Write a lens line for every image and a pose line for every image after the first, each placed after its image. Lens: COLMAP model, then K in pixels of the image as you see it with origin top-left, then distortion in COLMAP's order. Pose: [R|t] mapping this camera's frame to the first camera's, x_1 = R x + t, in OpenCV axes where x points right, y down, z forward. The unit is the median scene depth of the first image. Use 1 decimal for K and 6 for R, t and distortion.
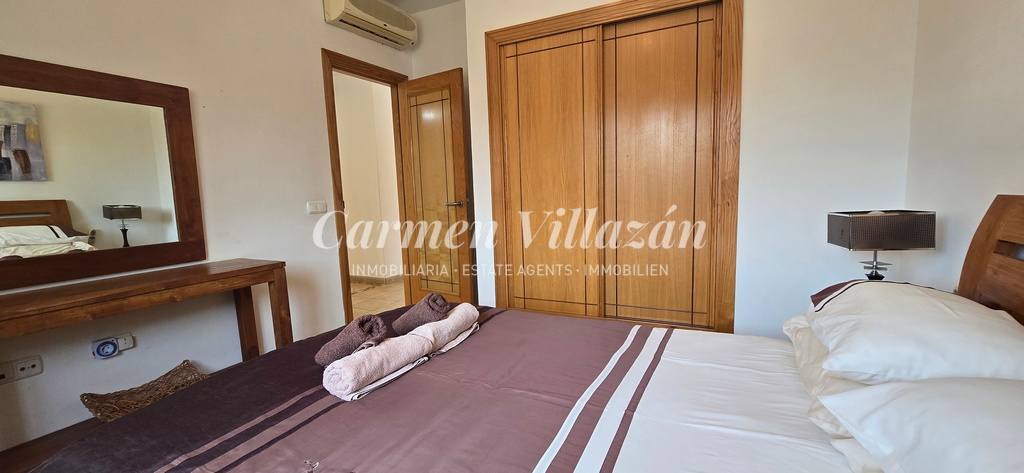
lens RADIAL K [[417.6, 0, 511.2], [0, 417.6, 240.8], [0, 0, 1]] dist [-0.004491, 0.000400]
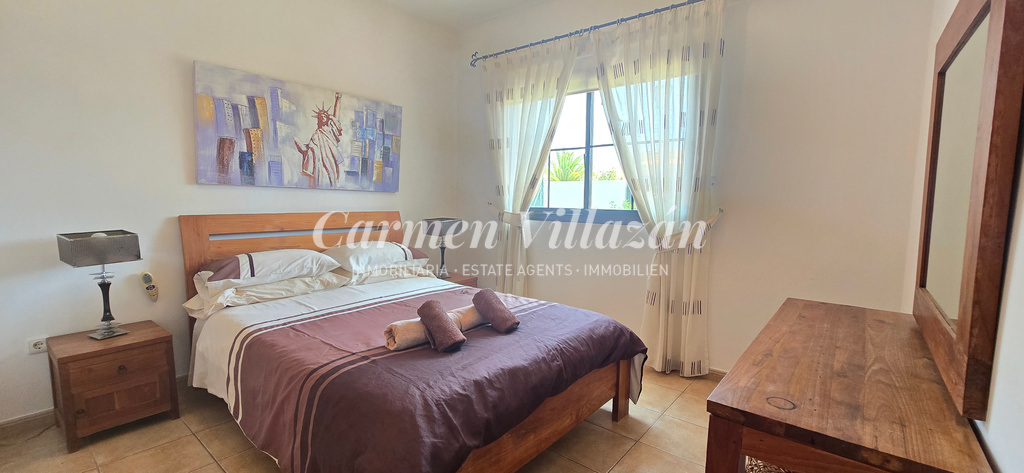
lens RADIAL K [[417.6, 0, 511.2], [0, 417.6, 240.8], [0, 0, 1]] dist [-0.004491, 0.000400]
pose [[-0.379630, -0.053124, 0.923612, -1.531766], [0.108865, 0.988848, 0.101623, -0.072793], [-0.918711, 0.139128, -0.369613, 0.744390]]
